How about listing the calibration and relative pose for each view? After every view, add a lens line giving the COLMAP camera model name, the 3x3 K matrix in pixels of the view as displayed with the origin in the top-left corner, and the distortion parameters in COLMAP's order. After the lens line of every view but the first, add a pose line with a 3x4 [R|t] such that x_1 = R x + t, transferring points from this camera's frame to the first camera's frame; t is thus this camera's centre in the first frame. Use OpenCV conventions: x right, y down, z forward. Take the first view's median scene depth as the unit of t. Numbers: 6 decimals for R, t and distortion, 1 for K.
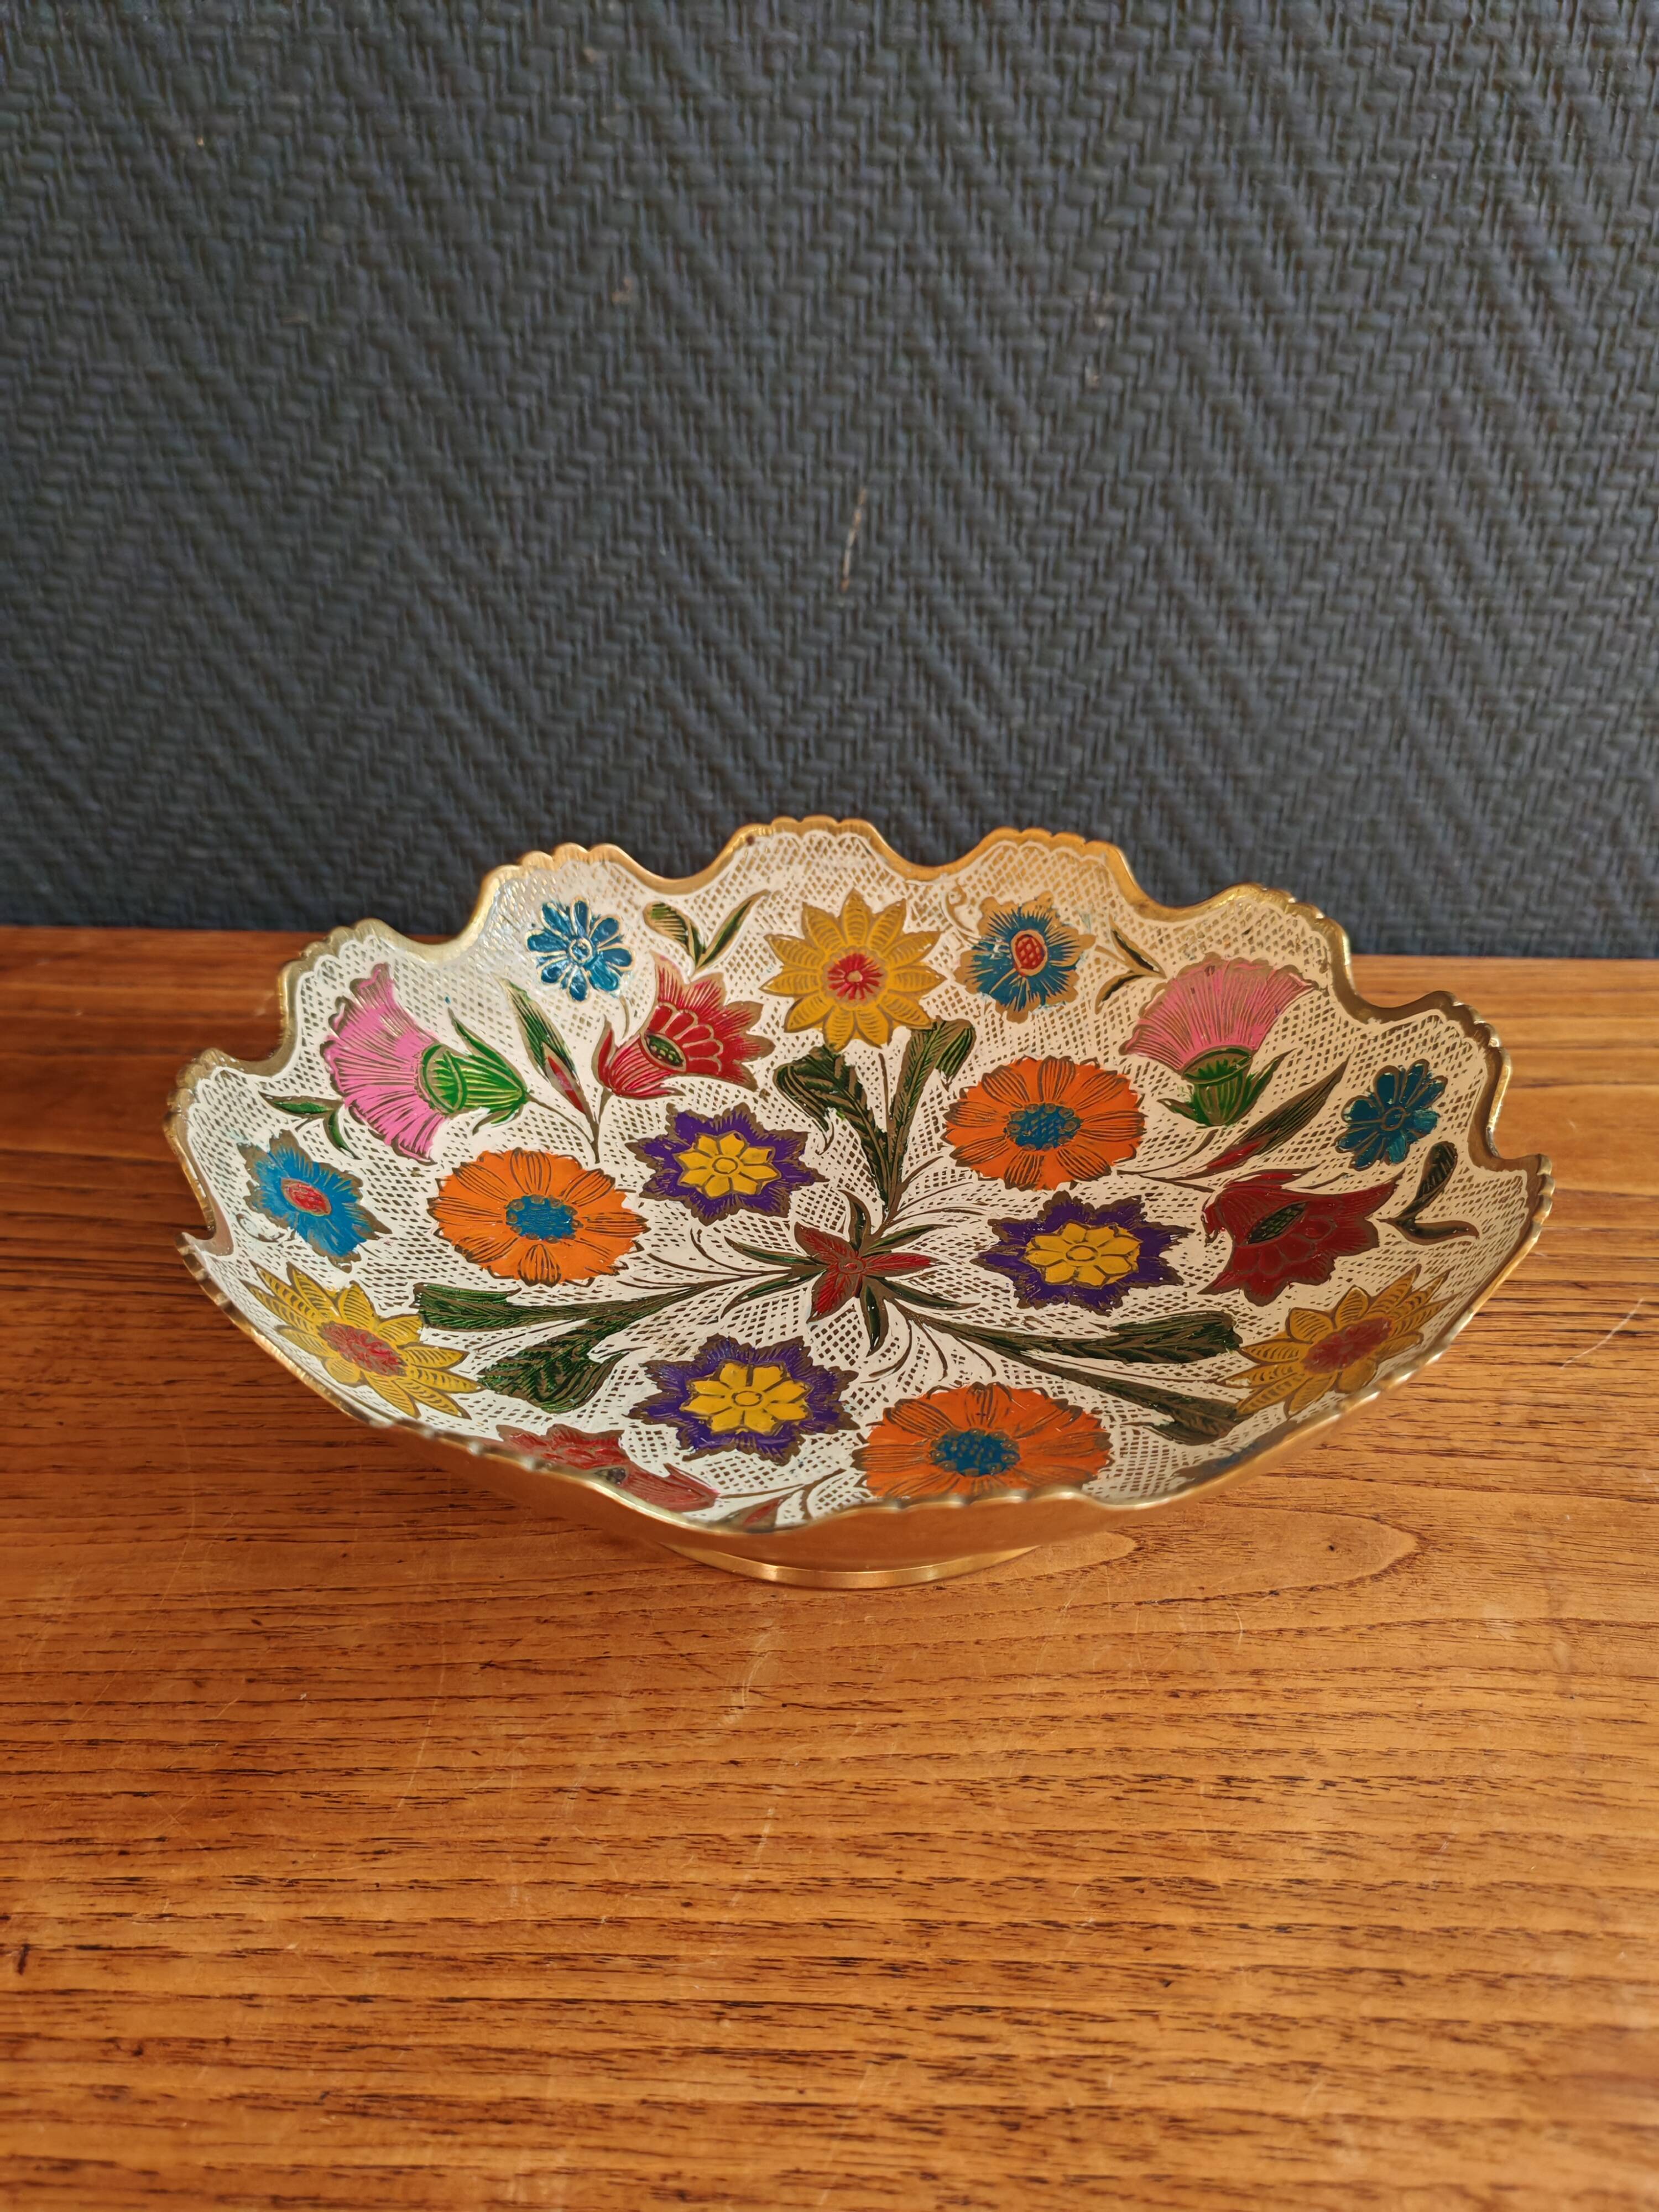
lens RADIAL K [[1476.3, 0, 878.6], [0, 1476.3, 1150.4], [0, 0, 1]] dist [0.027725, -0.023682]
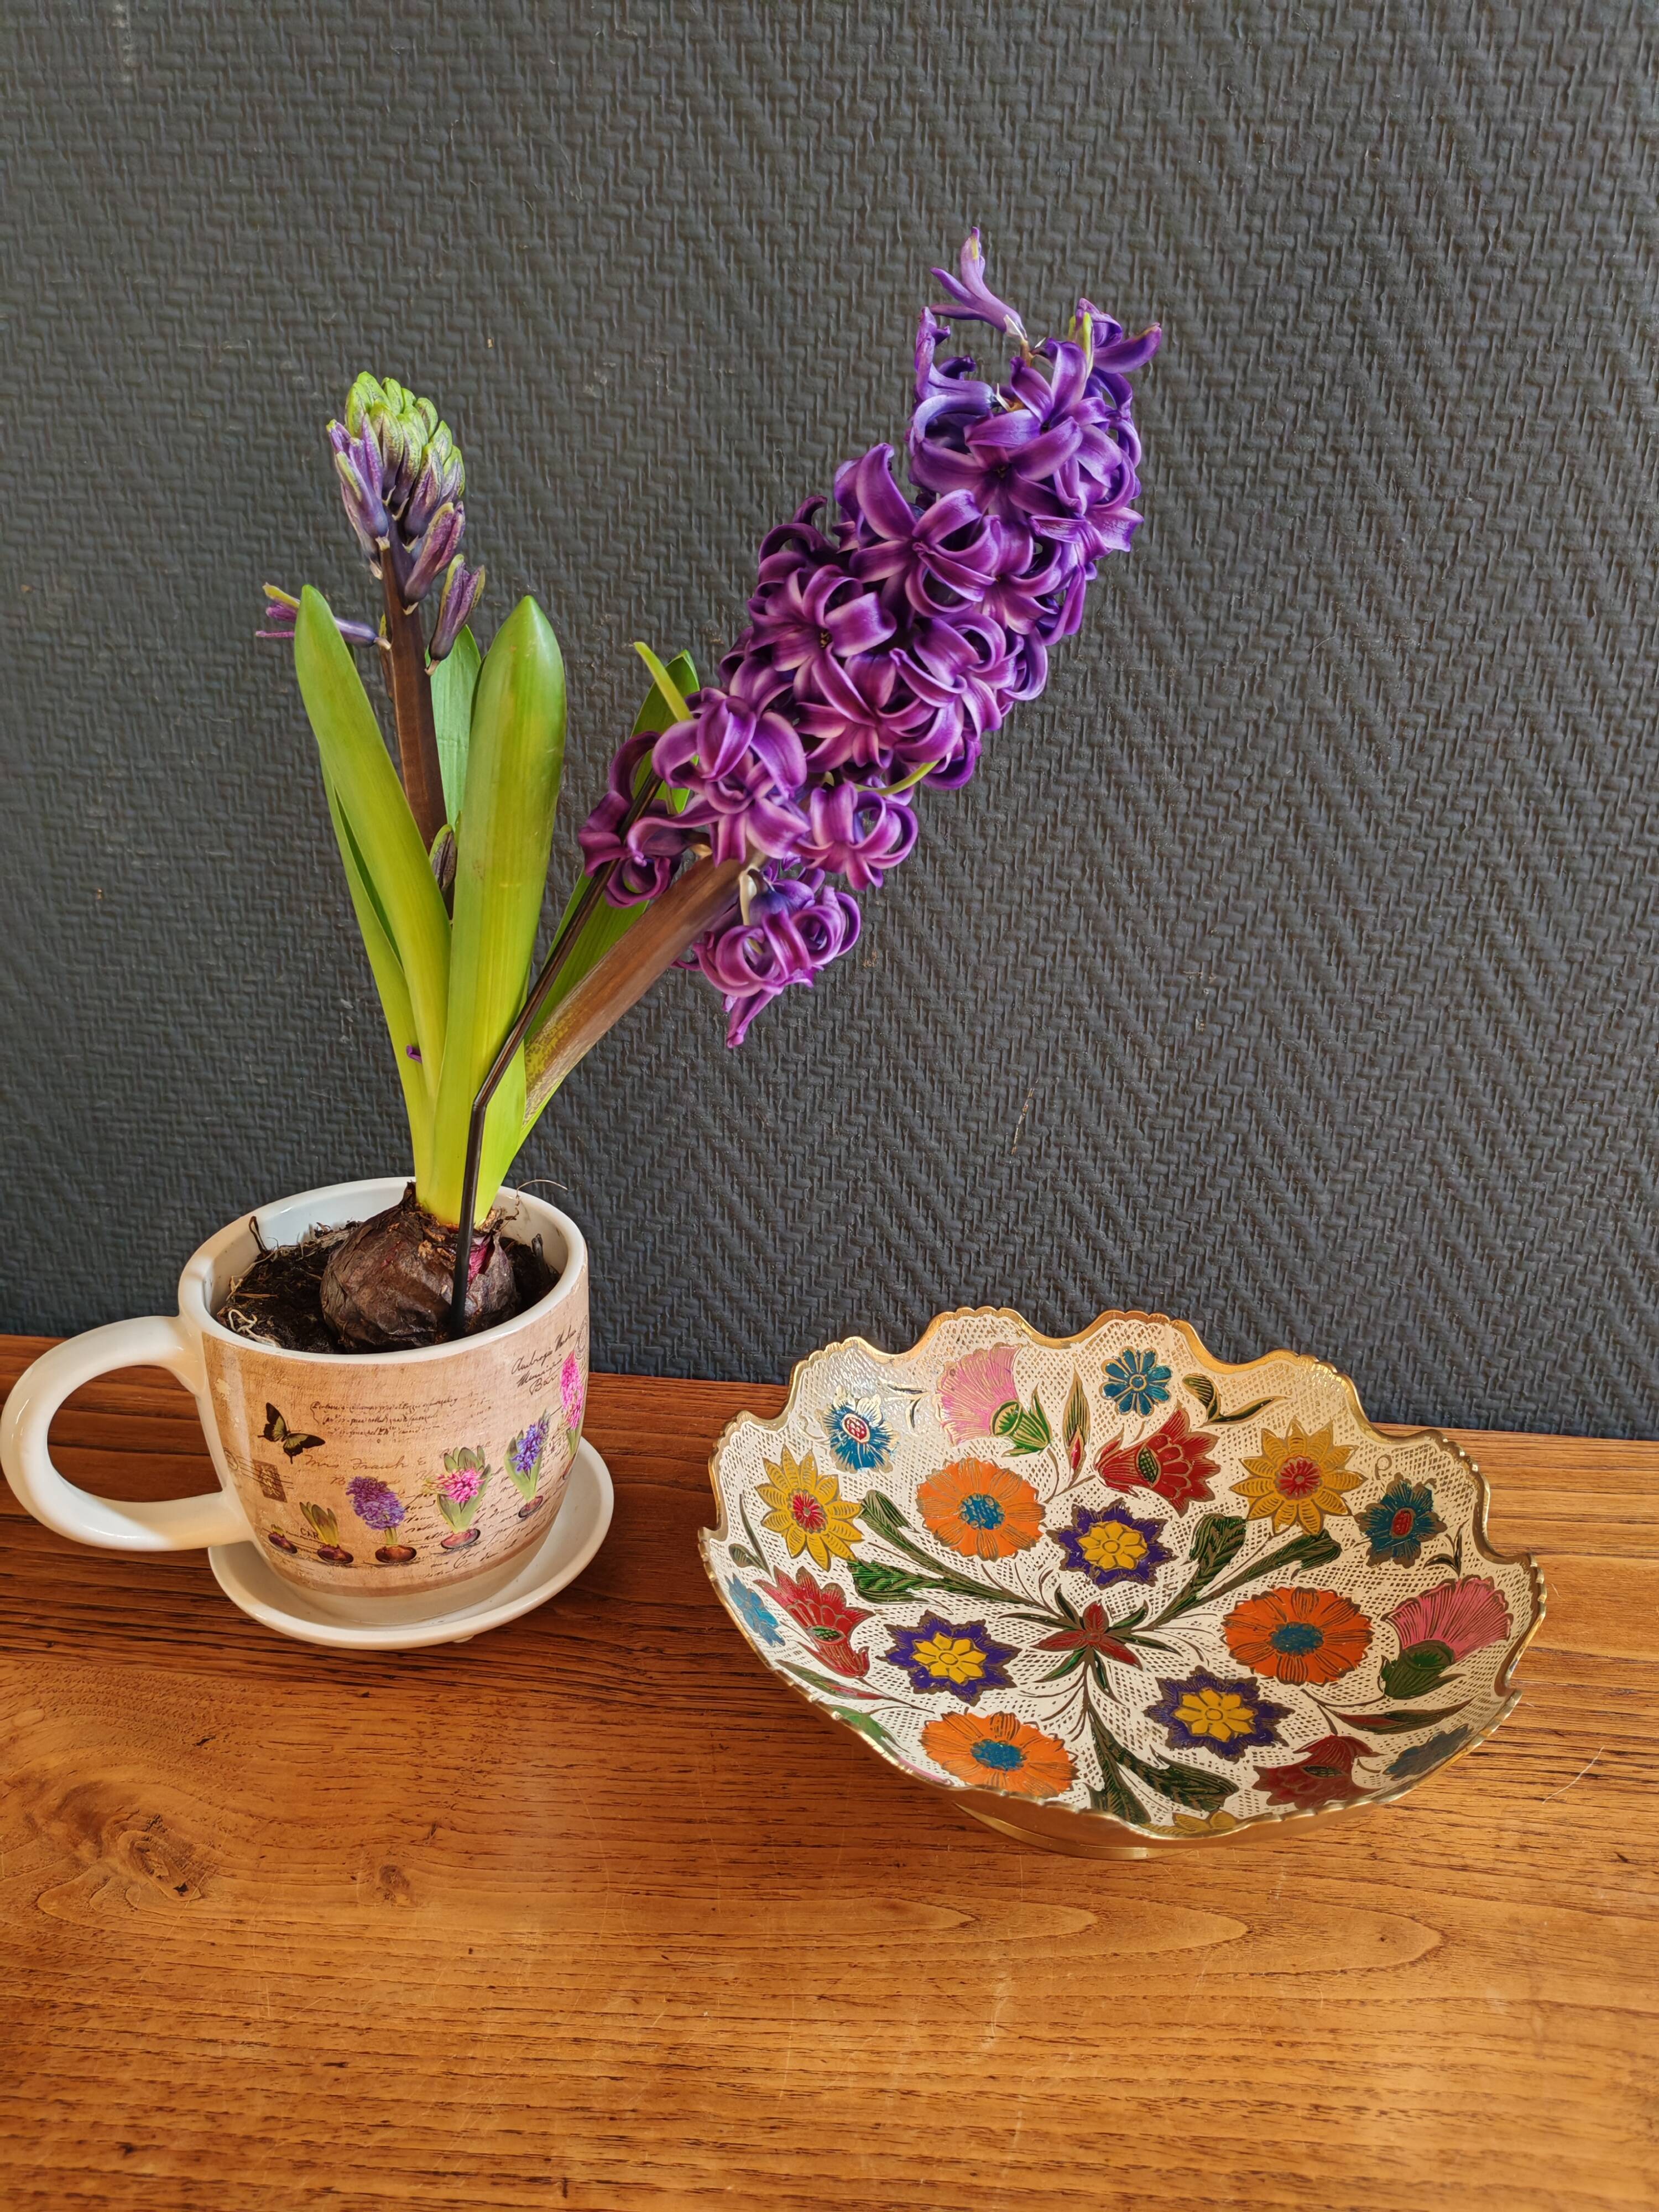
lens RADIAL K [[1490.4, 0, 869.0], [0, 1490.4, 1174.0], [0, 0, 1]] dist [0.000676, 0.008829]
pose [[0.998992, 0.038818, -0.022527, -0.129770], [-0.041628, 0.989026, -0.141755, -0.164456], [0.016778, 0.142550, 0.989645, -0.379855]]
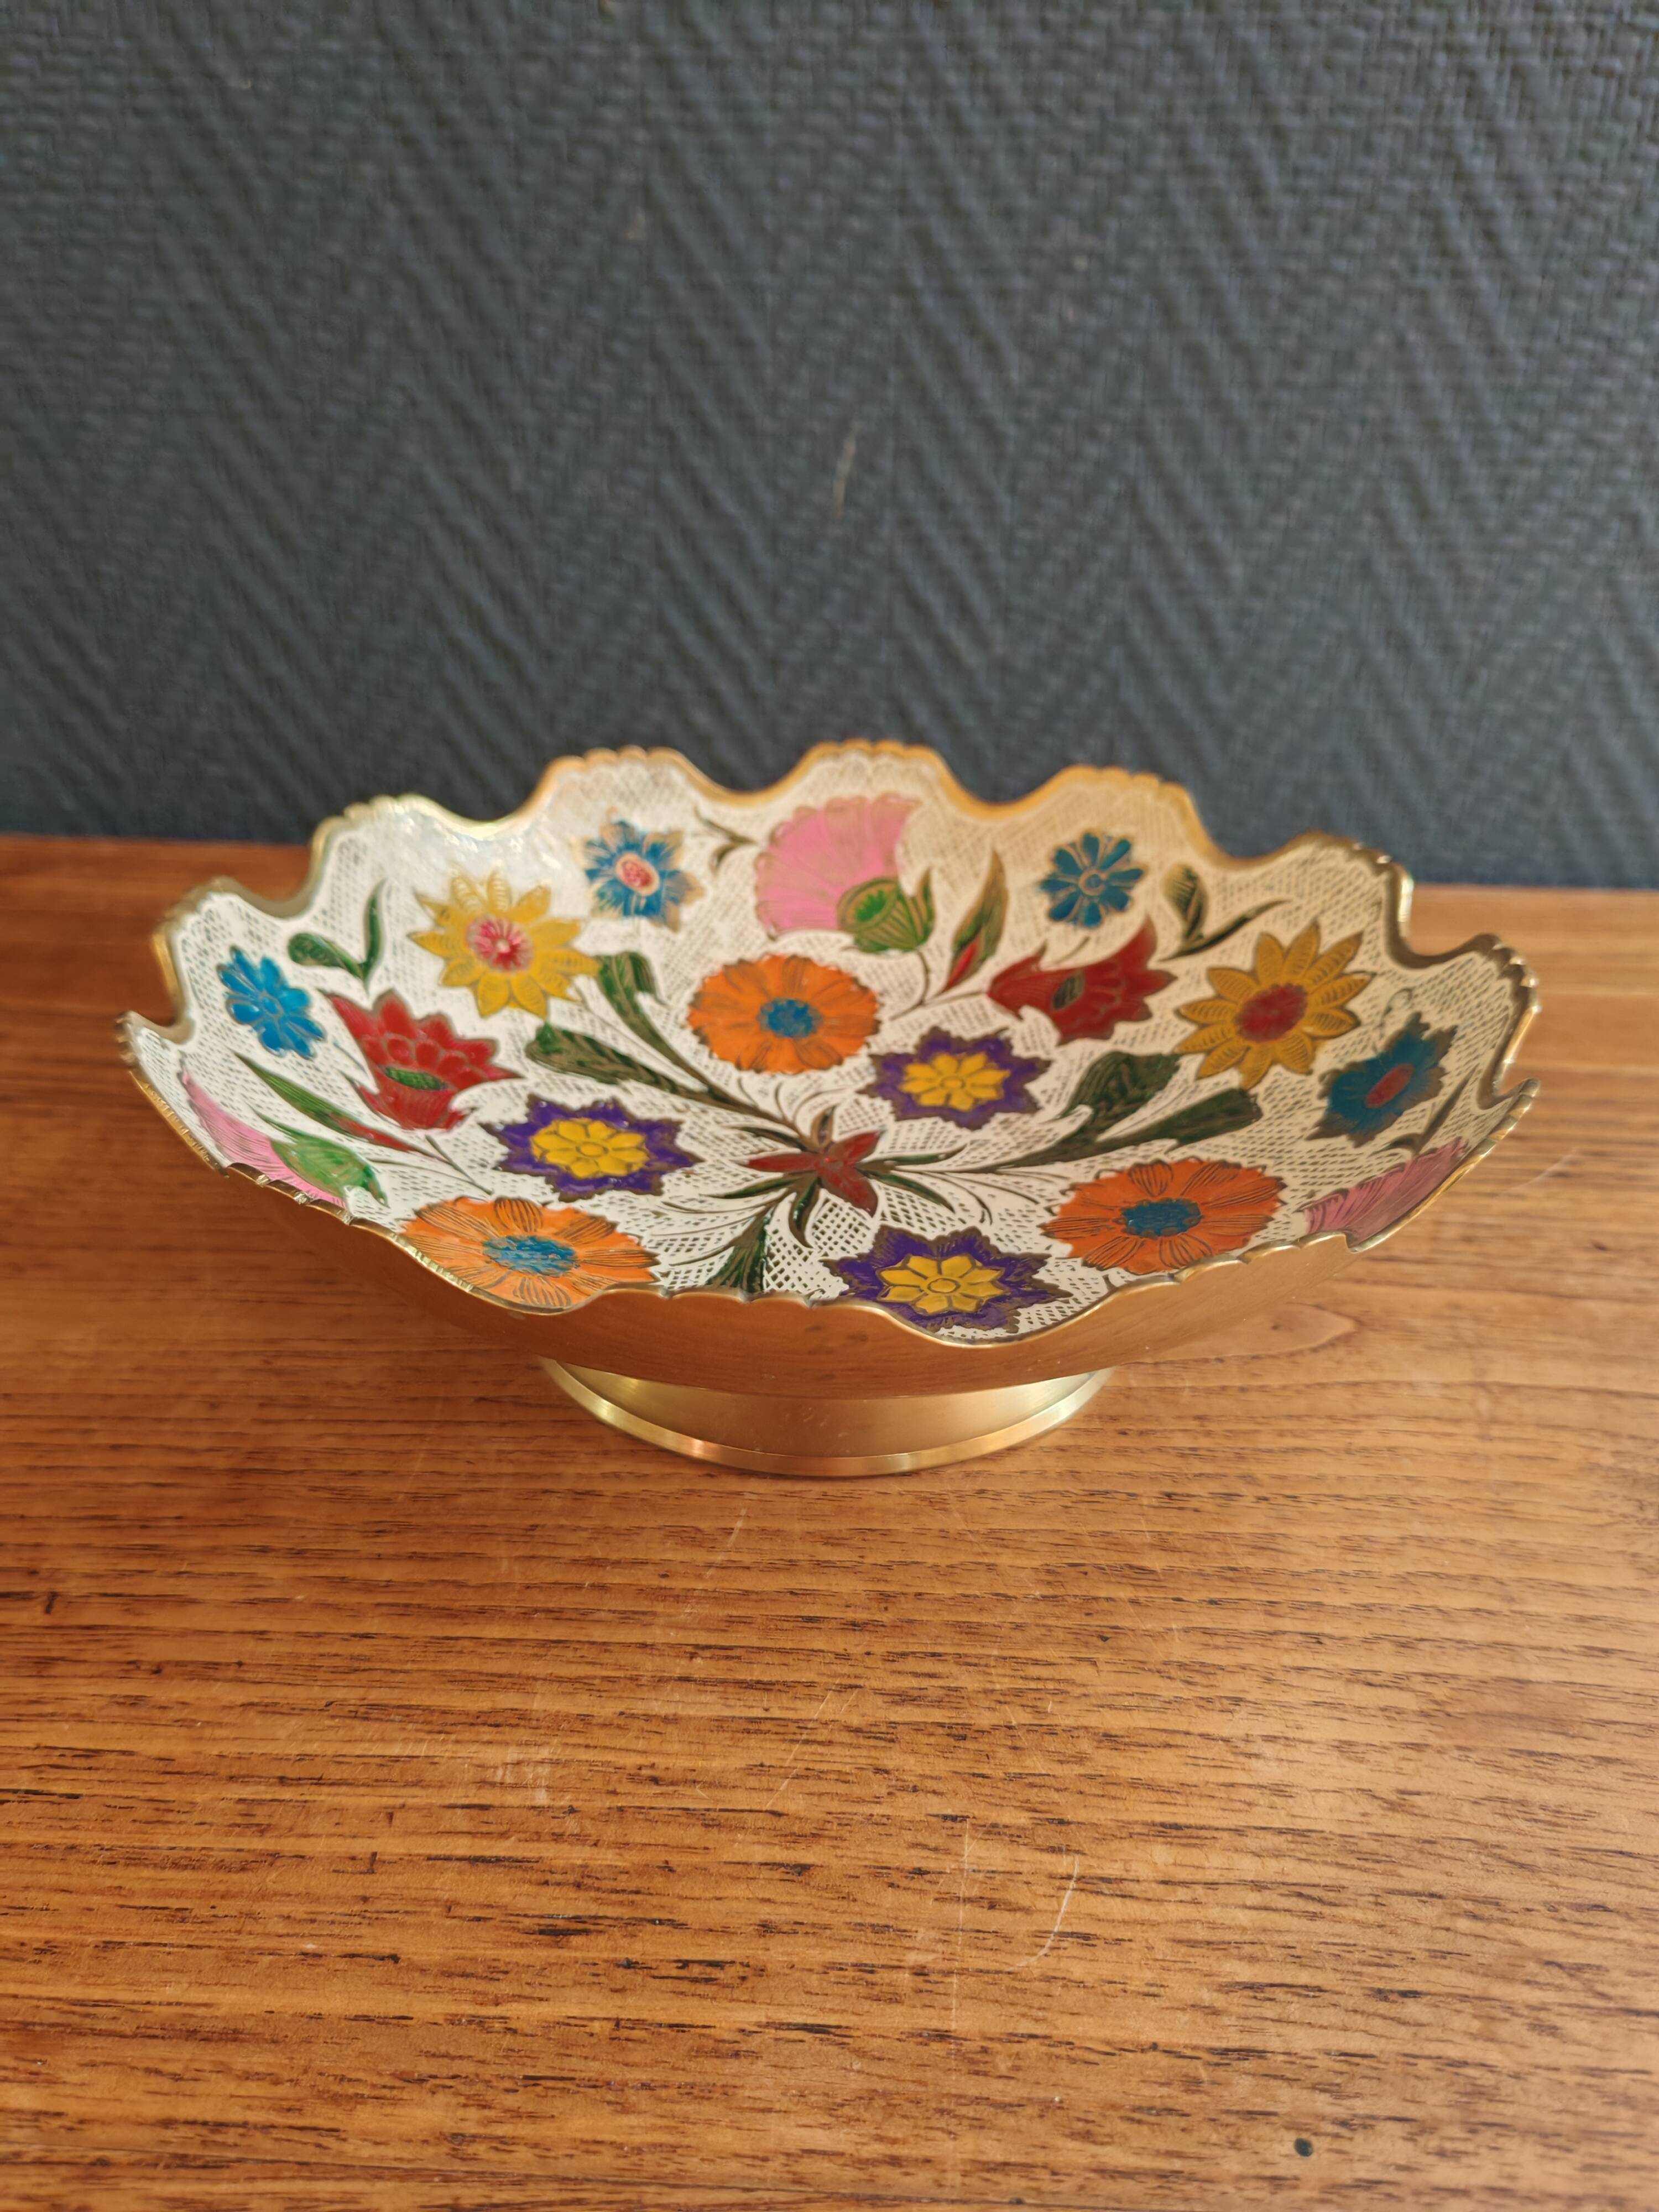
lens RADIAL K [[1490.4, 0, 869.0], [0, 1490.4, 1174.0], [0, 0, 1]] dist [0.000676, 0.008829]
pose [[0.999878, 0.015621, -0.000786, 0.008626], [-0.015639, 0.999261, -0.035103, 0.133024], [0.000237, 0.035111, 0.999383, -0.050509]]
